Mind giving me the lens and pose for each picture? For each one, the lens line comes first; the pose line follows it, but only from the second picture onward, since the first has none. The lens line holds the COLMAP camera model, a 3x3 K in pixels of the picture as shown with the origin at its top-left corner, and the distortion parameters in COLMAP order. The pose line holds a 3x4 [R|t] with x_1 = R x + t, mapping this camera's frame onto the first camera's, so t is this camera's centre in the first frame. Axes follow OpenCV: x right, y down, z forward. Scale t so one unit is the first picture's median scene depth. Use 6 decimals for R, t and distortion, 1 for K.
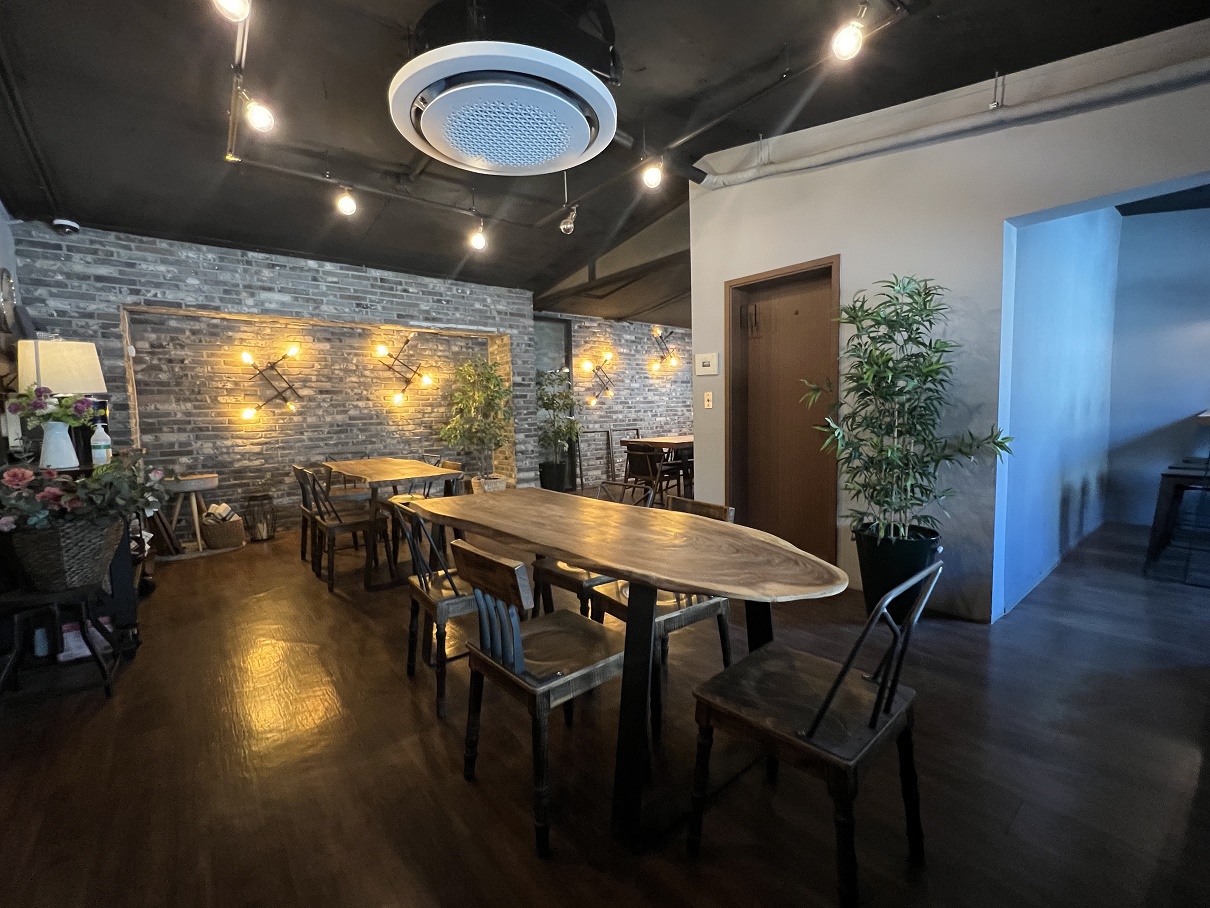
lens RADIAL K [[528.5, 0, 605.0], [0, 528.5, 454.0], [0, 0, 1]] dist [0.000275, -0.000405]
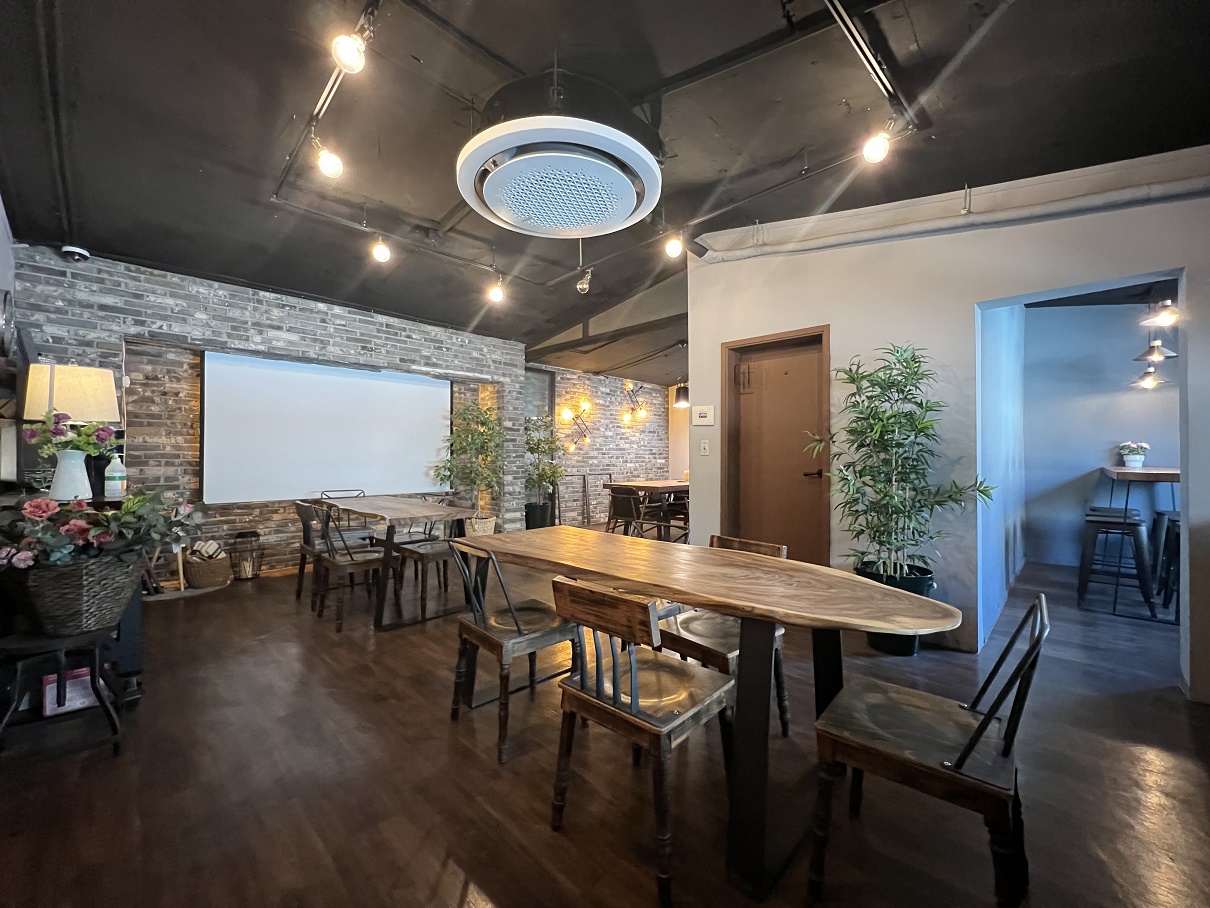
lens RADIAL K [[489.2, 0, 605.0], [0, 489.2, 454.0], [0, 0, 1]] dist [-0.001186, 0.000085]
pose [[0.993584, 0.026324, 0.109991, -0.123936], [-0.016376, 0.995773, -0.090382, 0.005723], [-0.111905, 0.088001, 0.989815, 0.021490]]
